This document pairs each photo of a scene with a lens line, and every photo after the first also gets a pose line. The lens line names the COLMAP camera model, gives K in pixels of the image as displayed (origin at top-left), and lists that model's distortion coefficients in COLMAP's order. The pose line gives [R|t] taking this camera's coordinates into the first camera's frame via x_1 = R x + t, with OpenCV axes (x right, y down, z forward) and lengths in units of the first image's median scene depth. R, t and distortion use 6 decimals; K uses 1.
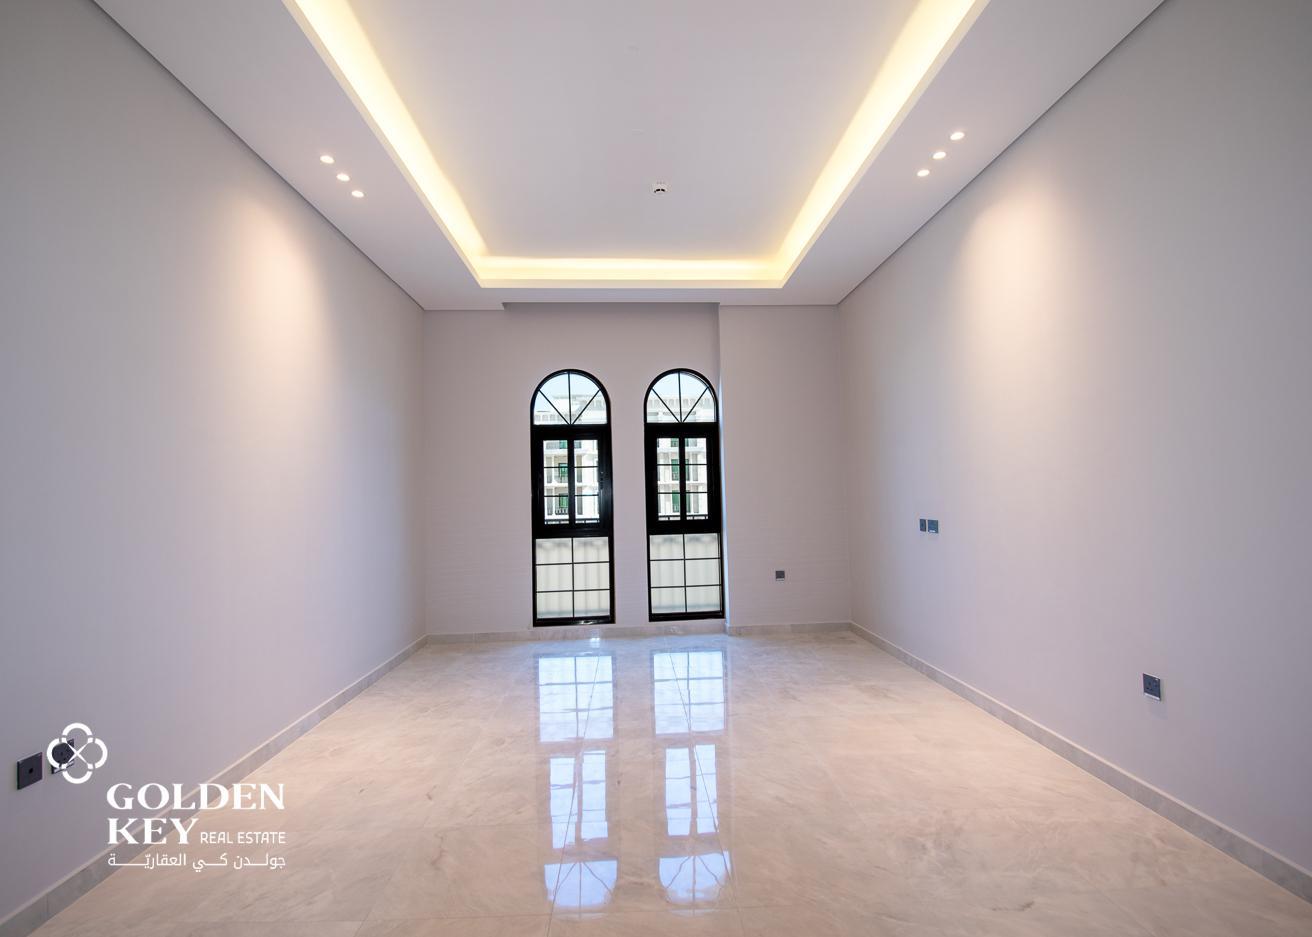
lens RADIAL K [[619.8, 0, 656.0], [0, 619.8, 468.5], [0, 0, 1]] dist [0.002219, -0.000342]
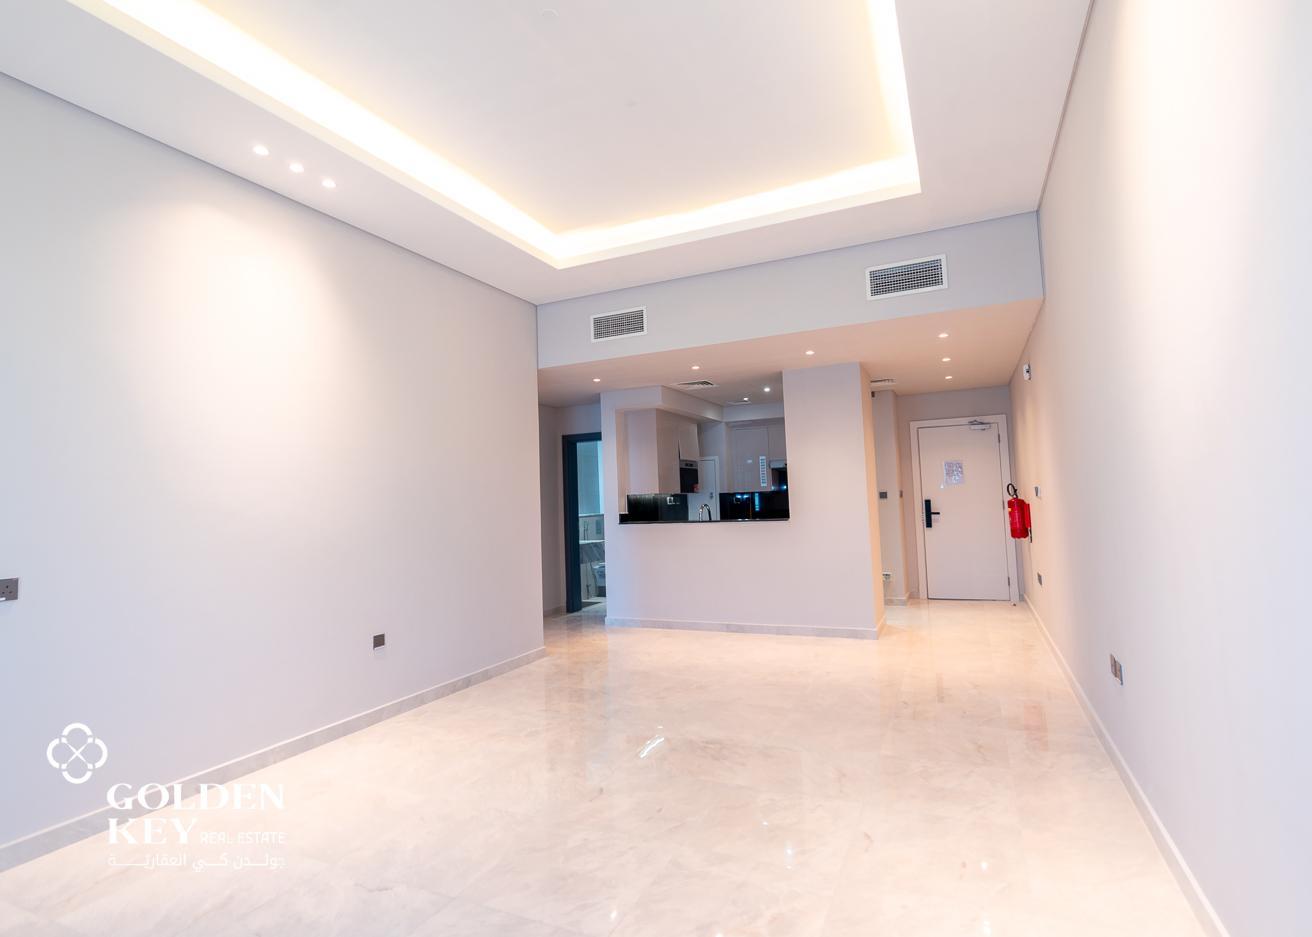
lens RADIAL K [[666.3, 0, 656.0], [0, 666.3, 468.5], [0, 0, 1]] dist [-0.000889, -0.000323]
pose [[-0.880697, 0.082957, 0.466359, -0.263324], [0.038081, 0.993758, -0.104858, 0.050196], [-0.472147, -0.074589, -0.878359, 0.902808]]
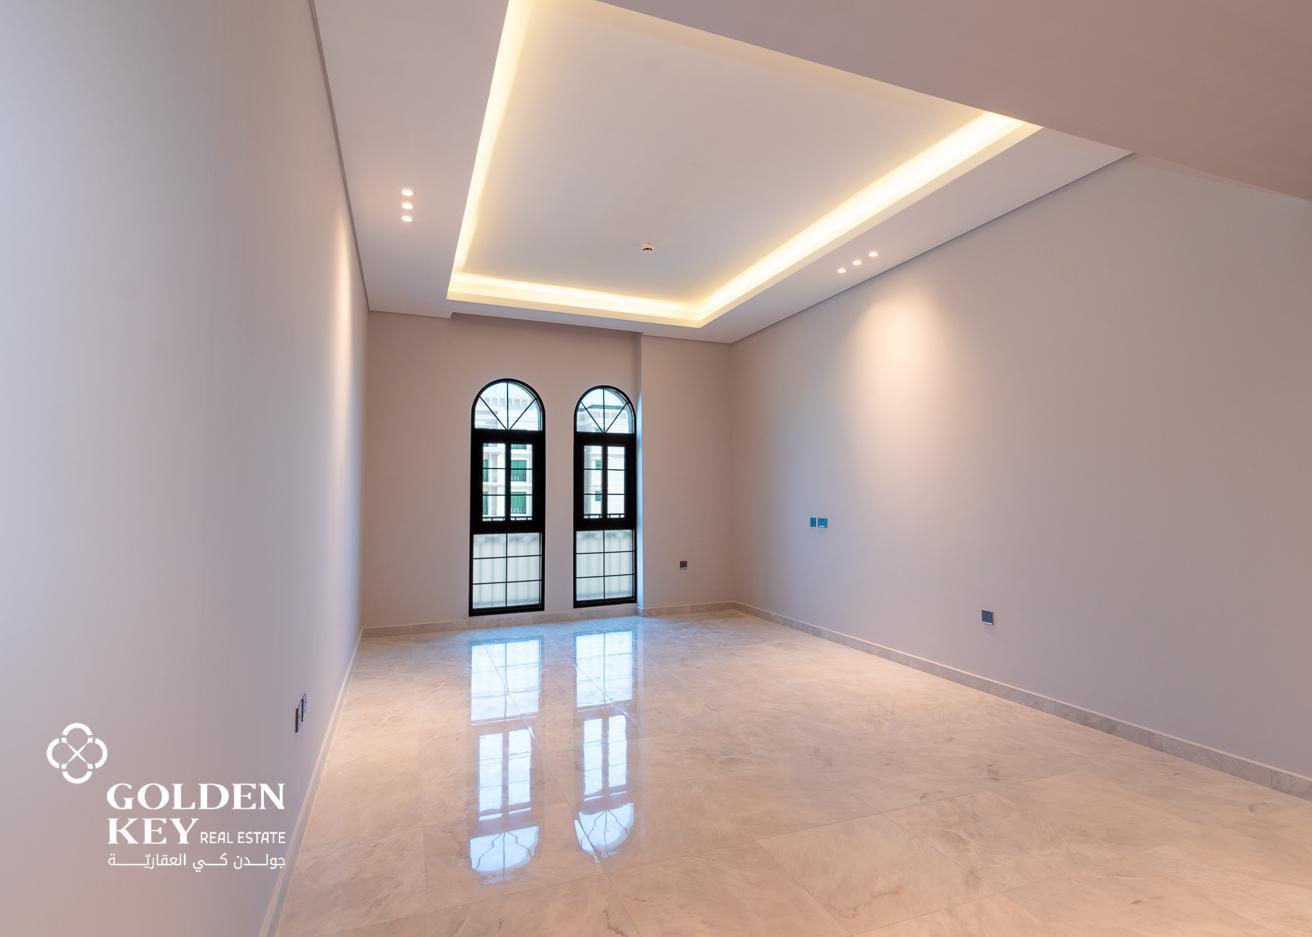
lens RADIAL K [[619.8, 0, 656.0], [0, 619.8, 468.5], [0, 0, 1]] dist [0.002219, -0.000342]
pose [[0.946838, 0.033171, 0.319995, -0.239143], [-0.031627, 0.999449, -0.010025, 0.000040], [-0.320152, -0.000629, 0.947366, -0.116965]]
